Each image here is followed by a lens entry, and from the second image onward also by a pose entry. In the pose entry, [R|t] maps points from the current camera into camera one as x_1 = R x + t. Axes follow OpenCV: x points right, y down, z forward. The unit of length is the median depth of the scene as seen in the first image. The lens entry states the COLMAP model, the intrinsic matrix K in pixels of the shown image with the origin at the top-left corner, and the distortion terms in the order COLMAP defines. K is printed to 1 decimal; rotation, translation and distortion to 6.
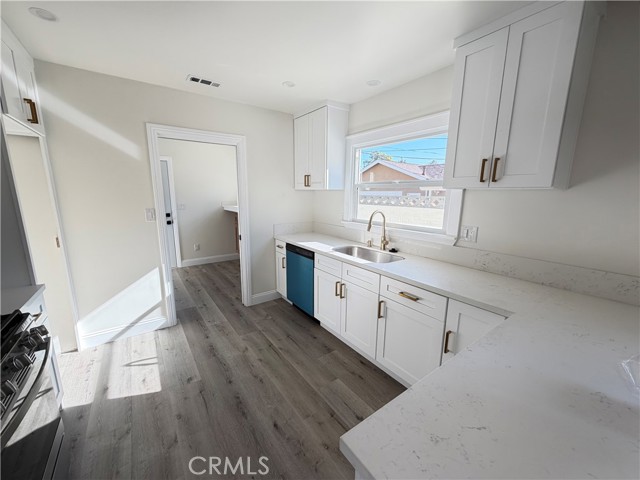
lens RADIAL K [[255.6, 0, 315.7], [0, 255.6, 241.5], [0, 0, 1]] dist [0.000338, 0.000069]
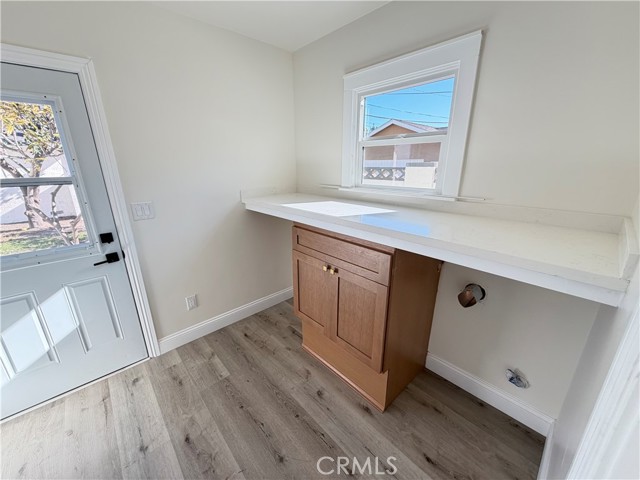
lens RADIAL K [[255.6, 0, 318.4], [0, 255.6, 241.6], [0, 0, 1]] dist [0.000338, 0.000069]
pose [[0.991919, -0.043215, 0.119289, -0.611334], [0.028282, 0.991860, 0.124154, -0.253990], [-0.123683, -0.119777, 0.985066, 1.143519]]
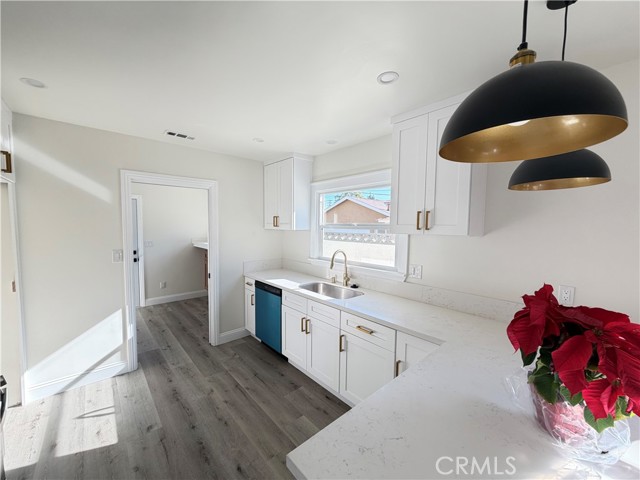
lens RADIAL K [[255.6, 0, 316.4], [0, 255.6, 241.2], [0, 0, 1]] dist [0.000338, 0.000069]
pose [[0.994319, -0.003834, 0.106368, 0.027523], [0.017075, 0.992153, -0.123855, -0.024638], [-0.105058, 0.124968, 0.986583, -0.088792]]
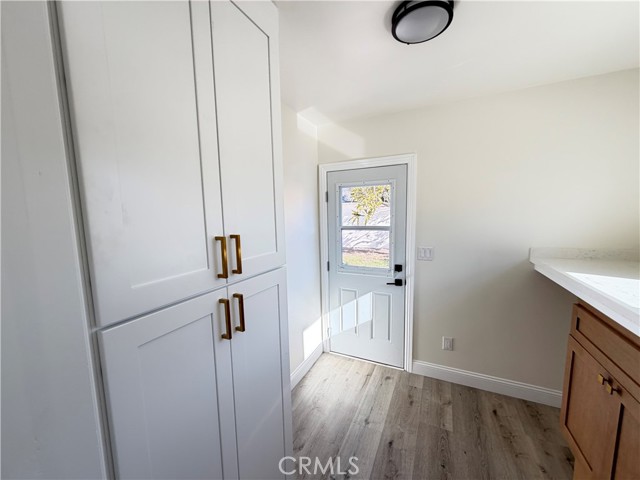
lens RADIAL K [[255.6, 0, 316.0], [0, 255.6, 240.9], [0, 0, 1]] dist [0.000338, 0.000069]
pose [[0.481195, 0.089557, -0.872027, -0.398950], [-0.135727, 0.990383, 0.026817, -0.281028], [0.866042, 0.105453, 0.488723, 1.124689]]
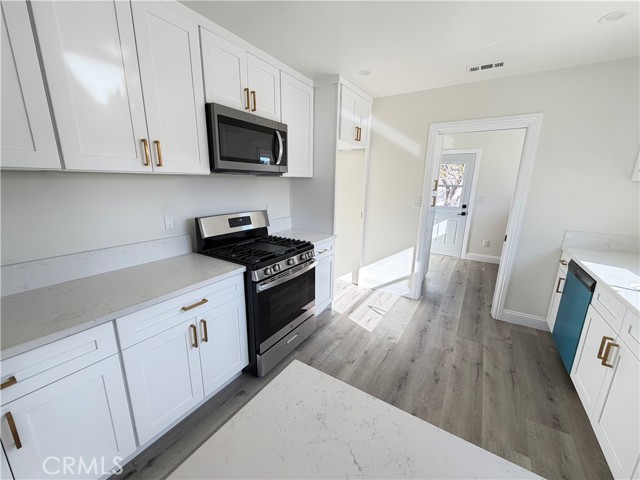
lens RADIAL K [[255.6, 0, 318.2], [0, 255.6, 241.7], [0, 0, 1]] dist [0.000338, 0.000069]
pose [[0.371840, 0.212624, -0.903618, 0.314715], [-0.186603, 0.970666, 0.151613, -0.021702], [0.909348, 0.112242, 0.400608, 0.121504]]
